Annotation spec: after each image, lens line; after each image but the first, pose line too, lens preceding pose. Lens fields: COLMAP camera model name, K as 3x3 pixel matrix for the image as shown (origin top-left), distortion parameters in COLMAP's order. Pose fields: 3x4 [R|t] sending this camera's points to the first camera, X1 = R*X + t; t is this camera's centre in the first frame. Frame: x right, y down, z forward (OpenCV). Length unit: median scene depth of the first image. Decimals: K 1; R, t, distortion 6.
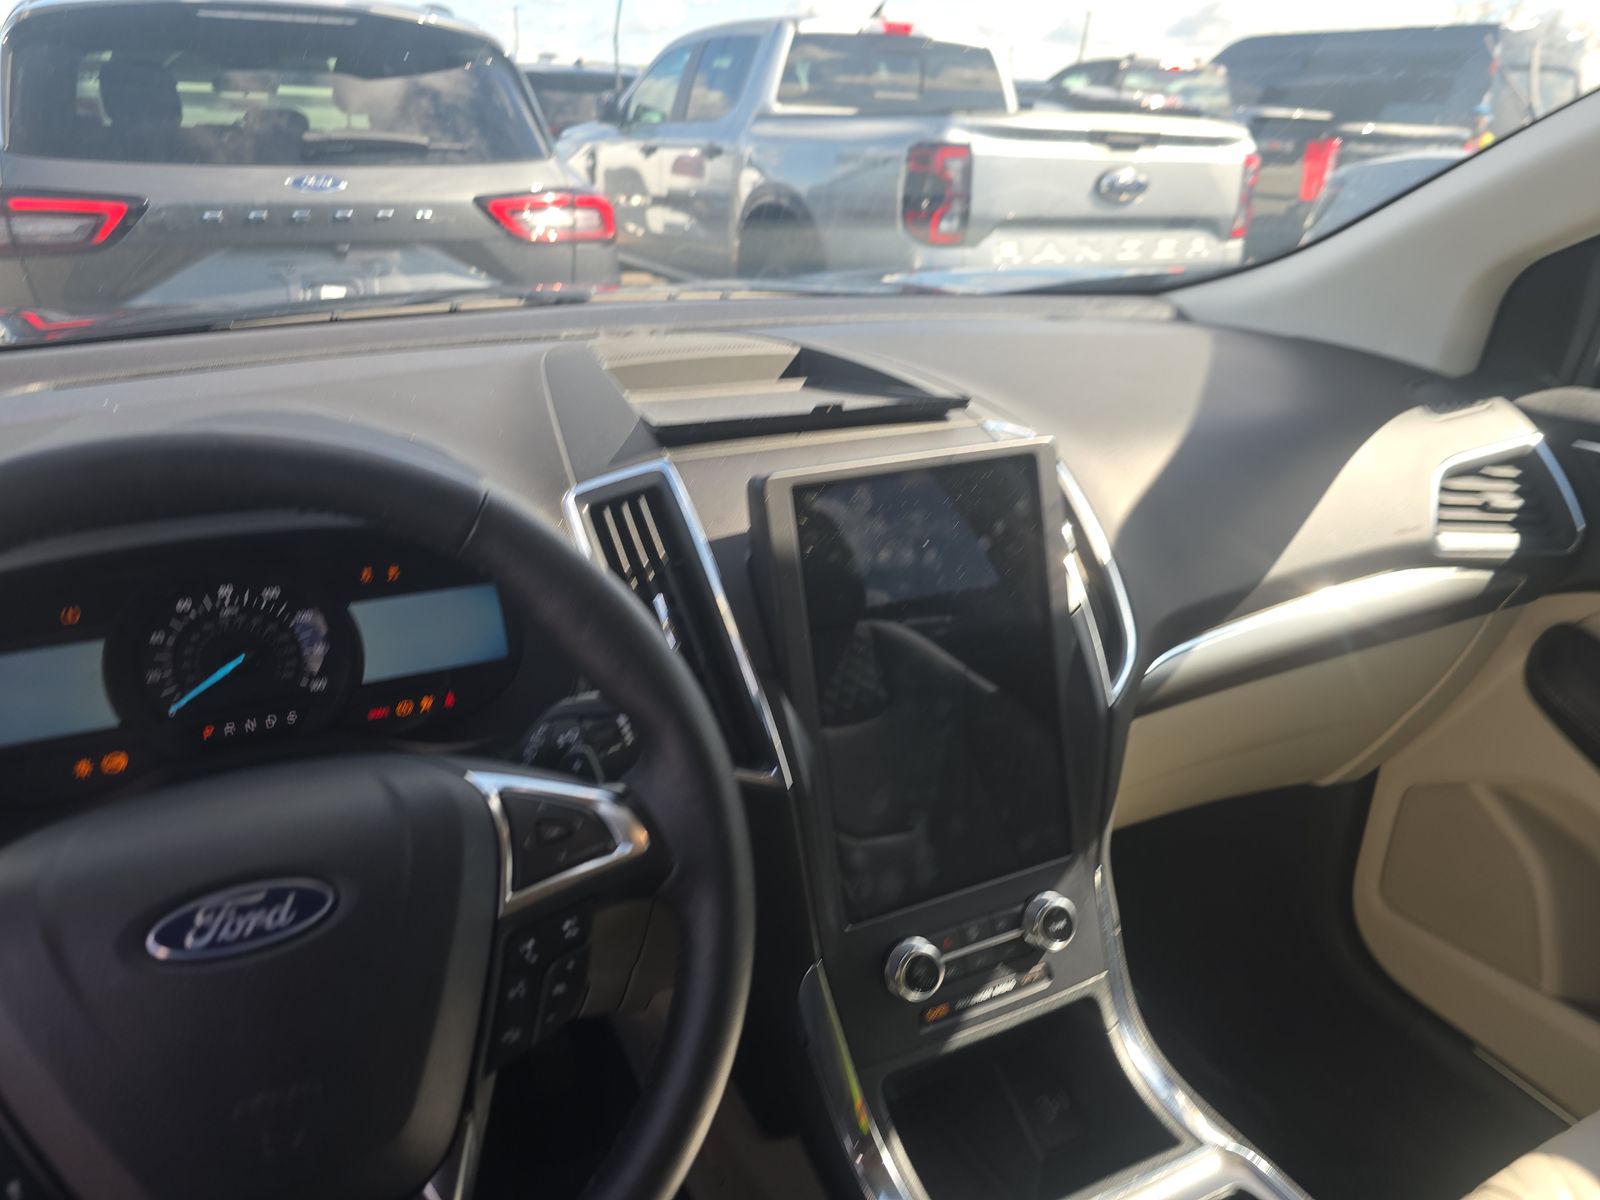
lens RADIAL K [[1078.0, 0, 815.5], [0, 1078.0, 625.3], [0, 0, 1]] dist [0.046394, -0.040339]
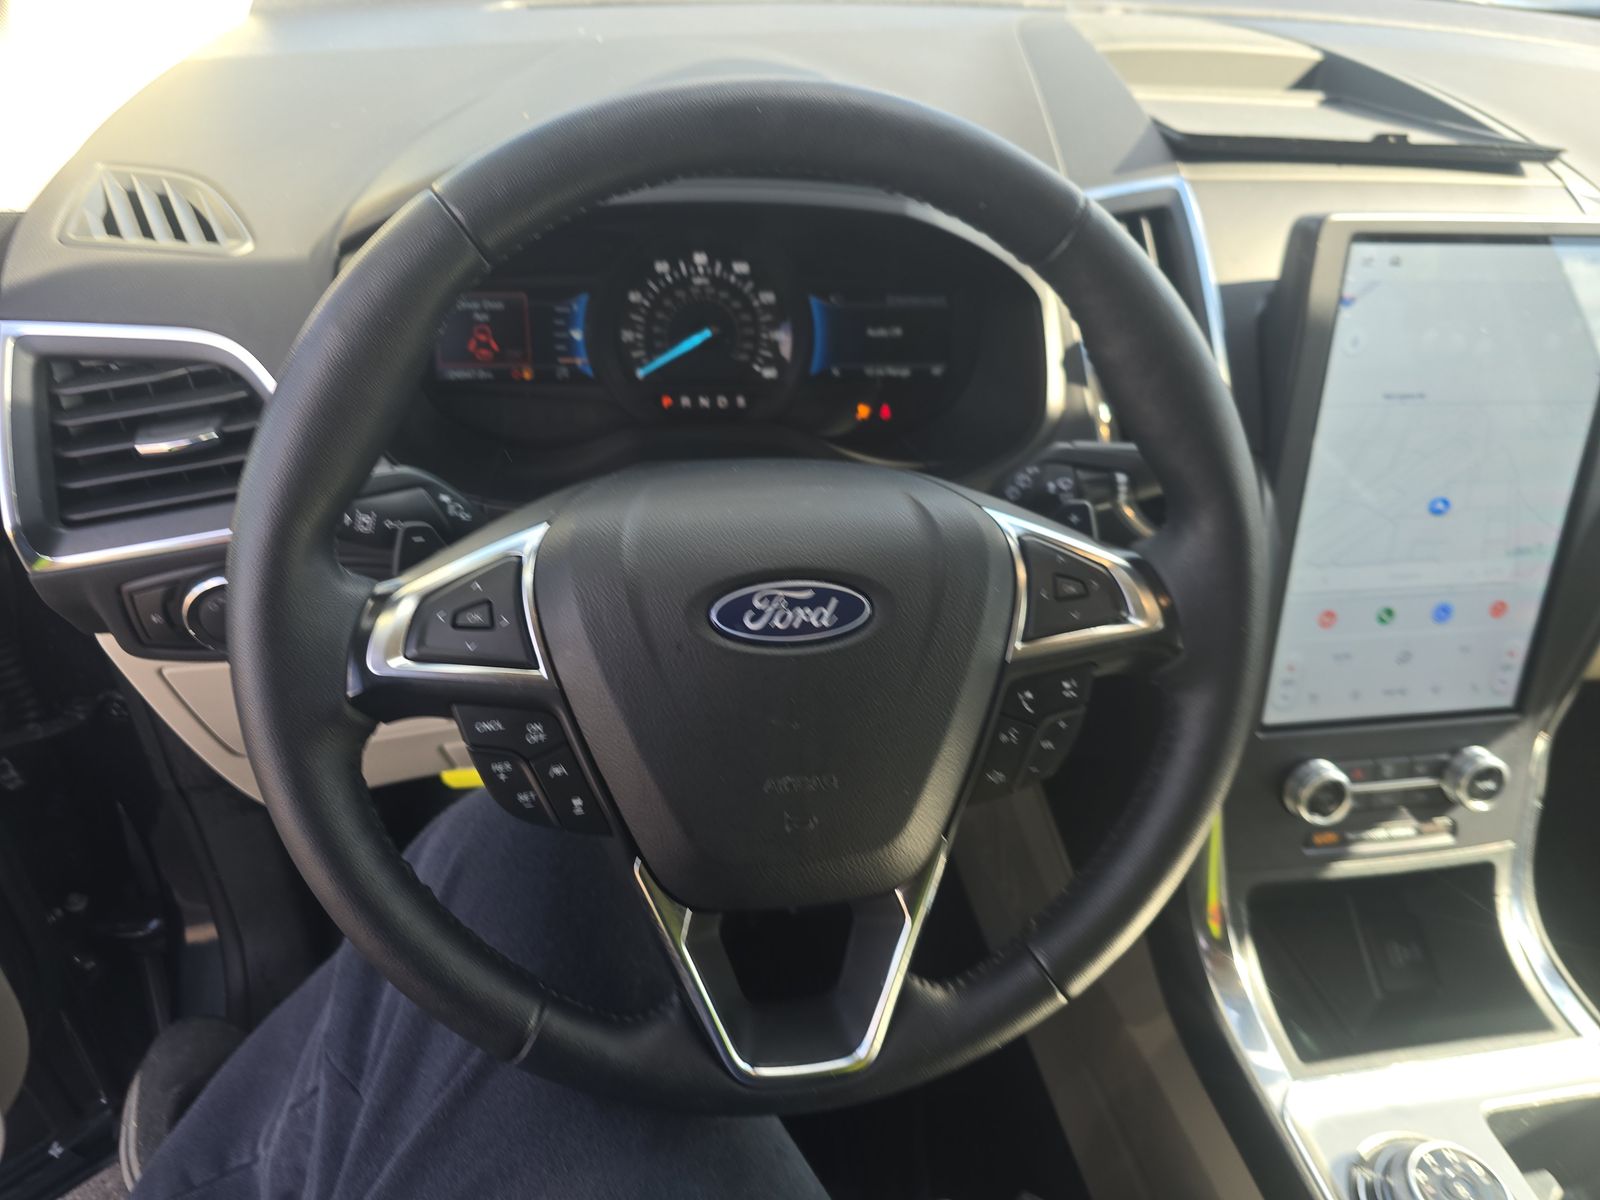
lens RADIAL K [[1078.0, 0, 793.4], [0, 1078.0, 628.6], [0, 0, 1]] dist [0.046394, -0.040339]
pose [[0.955679, 0.225972, -0.188717, -0.203526], [-0.171938, 0.948714, 0.265290, 0.011424], [0.238987, -0.221085, 0.945519, 0.031511]]
